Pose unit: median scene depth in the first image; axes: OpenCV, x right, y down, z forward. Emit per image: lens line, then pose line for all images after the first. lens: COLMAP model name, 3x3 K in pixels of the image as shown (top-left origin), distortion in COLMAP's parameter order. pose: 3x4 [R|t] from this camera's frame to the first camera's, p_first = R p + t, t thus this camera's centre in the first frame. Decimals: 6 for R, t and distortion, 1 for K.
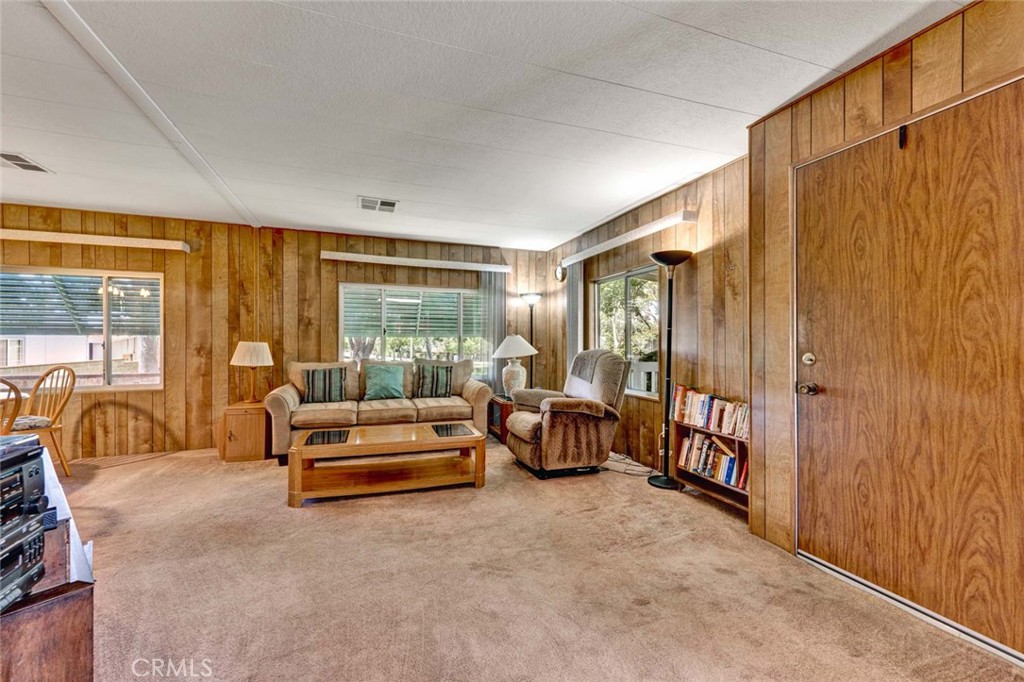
lens RADIAL K [[411.9, 0, 506.8], [0, 411.9, 341.1], [0, 0, 1]] dist [-0.001488, 0.001373]
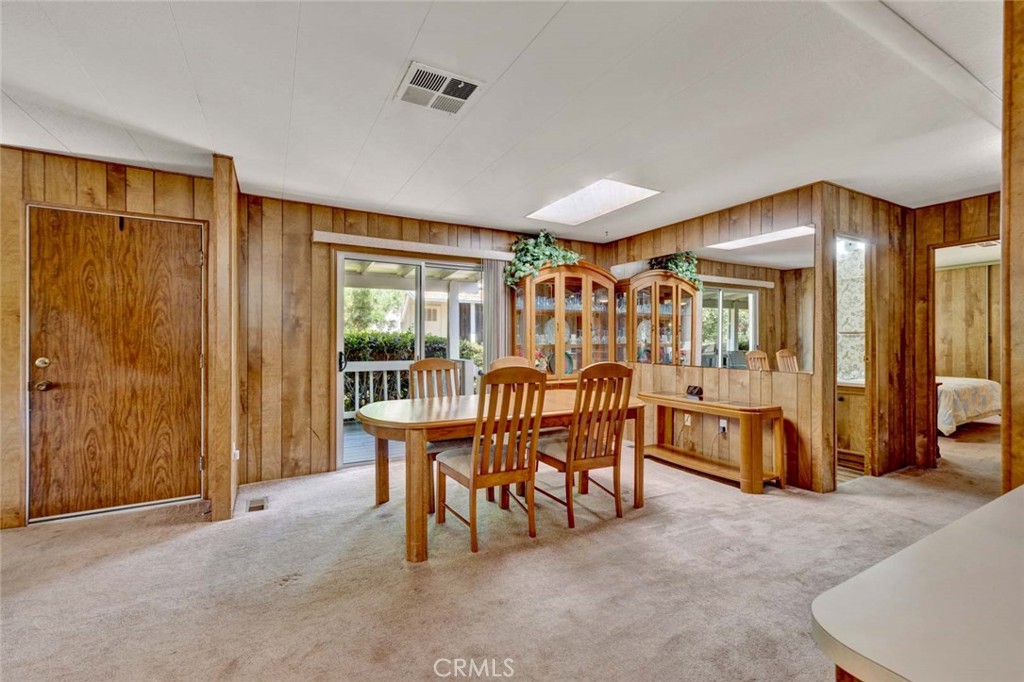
lens RADIAL K [[444.1, 0, 502.6], [0, 444.1, 341.4], [0, 0, 1]] dist [-0.003747, 0.000020]
pose [[-0.152646, -0.005800, 0.988264, -0.411101], [-0.002249, 0.999982, 0.005521, -0.015918], [-0.988278, -0.001380, -0.152657, -0.092923]]
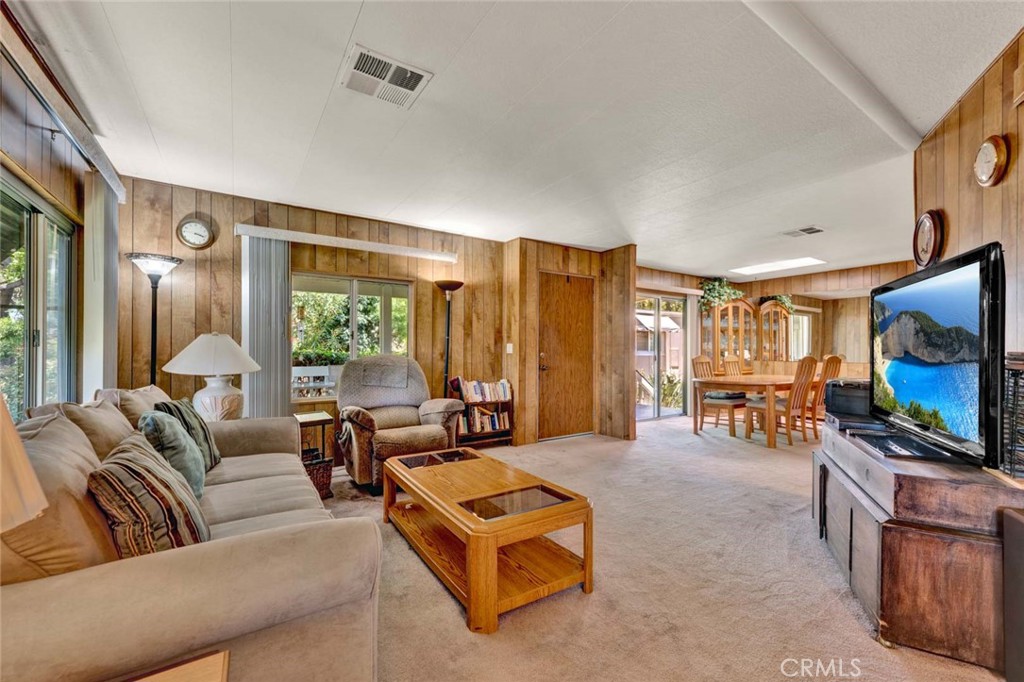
lens RADIAL K [[411.9, 0, 515.8], [0, 411.9, 350.0], [0, 0, 1]] dist [-0.001488, 0.001373]
pose [[-0.212022, -0.001115, 0.977264, -0.763187], [-0.005933, 0.999982, -0.000146, 0.007361], [-0.977247, -0.005829, -0.212025, 0.827164]]
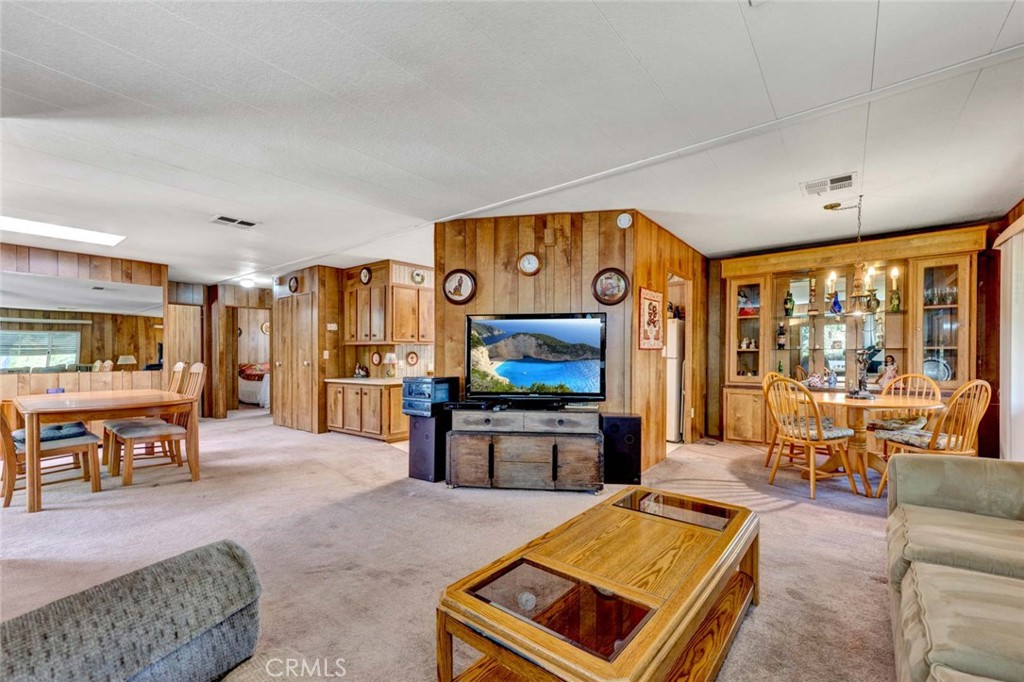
lens RADIAL K [[435.3, 0, 514.2], [0, 435.3, 364.9], [0, 0, 1]] dist [0.003452, -0.000001]
pose [[-0.845477, 0.011762, -0.533882, 0.080714], [0.005112, 0.999890, 0.013934, 0.013156], [0.533987, 0.009052, -0.845444, 1.040342]]
